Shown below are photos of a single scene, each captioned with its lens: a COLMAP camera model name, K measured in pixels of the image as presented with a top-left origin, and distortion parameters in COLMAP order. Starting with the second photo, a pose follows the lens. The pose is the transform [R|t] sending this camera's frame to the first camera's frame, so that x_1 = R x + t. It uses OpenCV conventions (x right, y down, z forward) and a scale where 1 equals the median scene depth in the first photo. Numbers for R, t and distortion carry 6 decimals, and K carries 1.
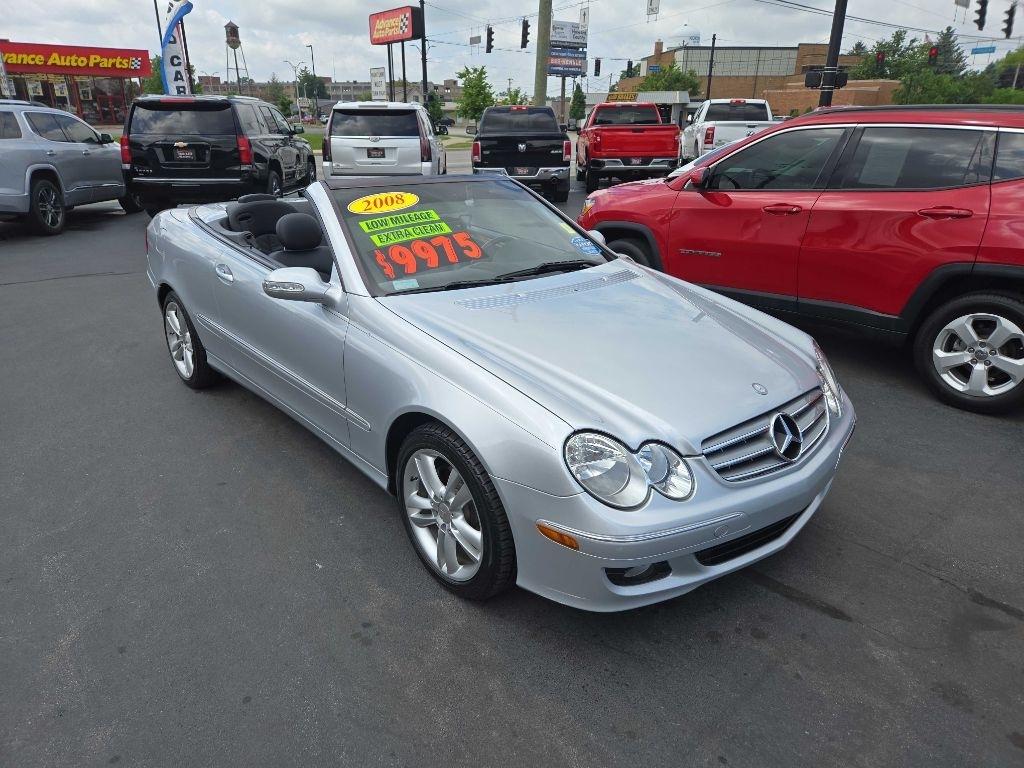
lens RADIAL K [[693.0, 0, 512.0], [0, 693.0, 384.0], [0, 0, 1]] dist [0.074418, -0.063150]
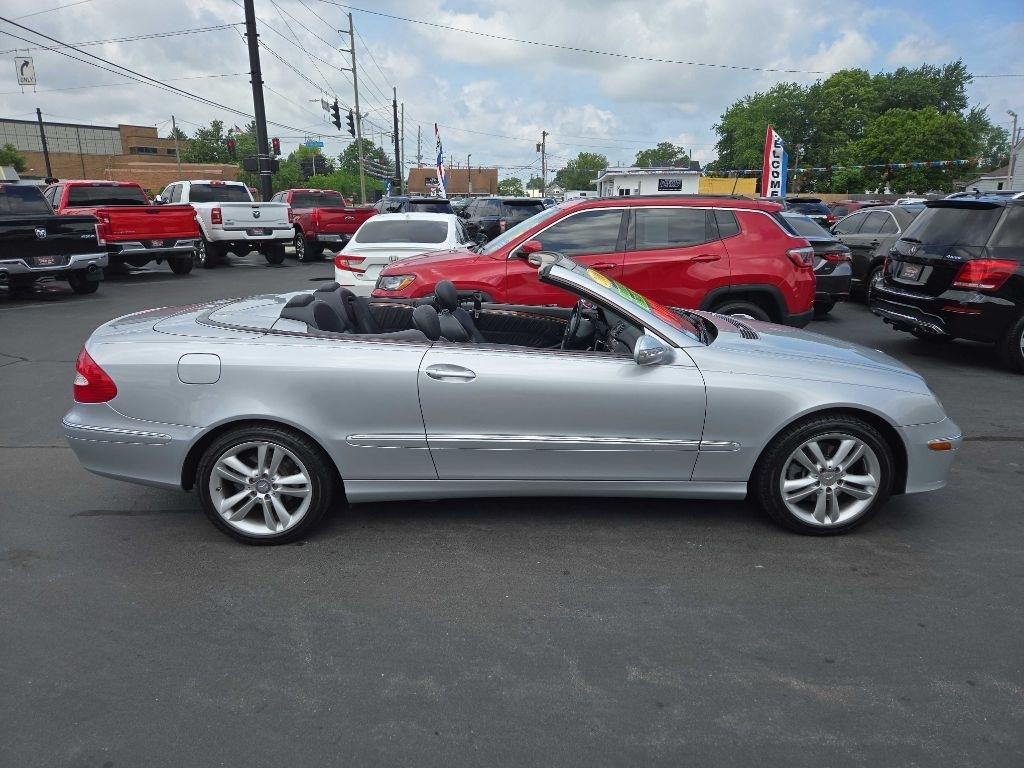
lens RADIAL K [[693.0, 0, 512.0], [0, 693.0, 384.0], [0, 0, 1]] dist [0.074418, -0.063150]
pose [[0.638757, -0.205357, 0.741497, -0.220004], [0.279318, 0.959867, 0.025219, -0.030100], [-0.716917, 0.191005, 0.670482, 0.070394]]
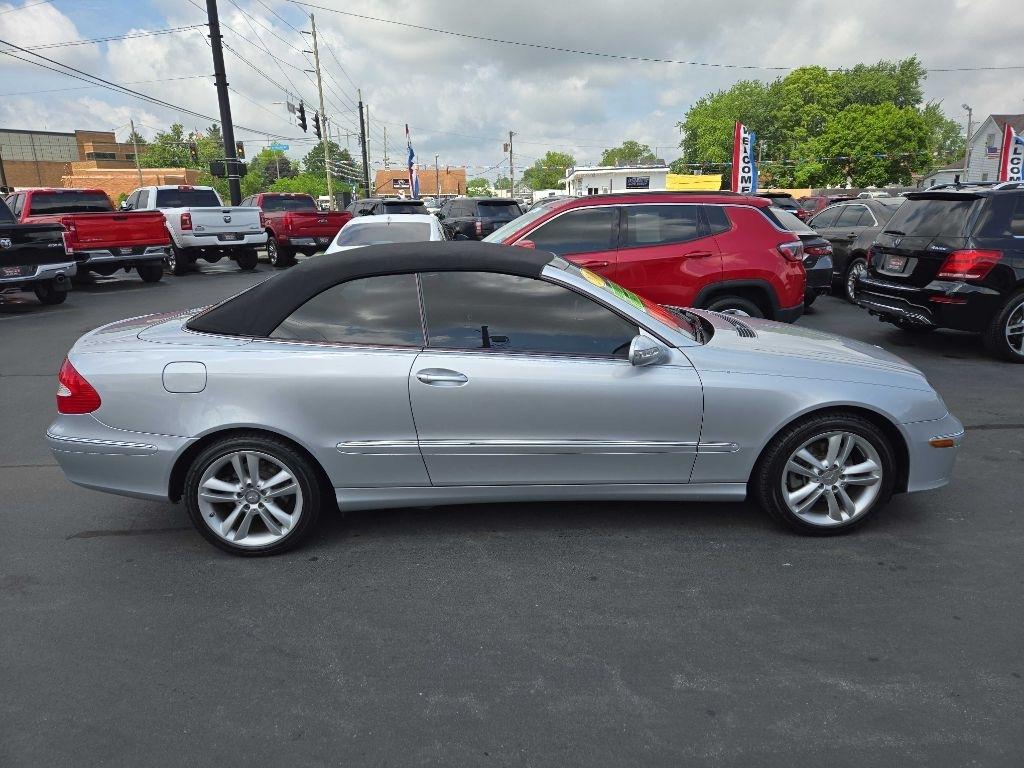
lens RADIAL K [[693.0, 0, 512.0], [0, 693.0, 384.0], [0, 0, 1]] dist [0.074418, -0.063150]
pose [[0.602445, -0.222662, 0.766474, -0.224308], [0.305131, 0.951606, 0.036612, -0.034543], [-0.737533, 0.211818, 0.641231, 0.082768]]
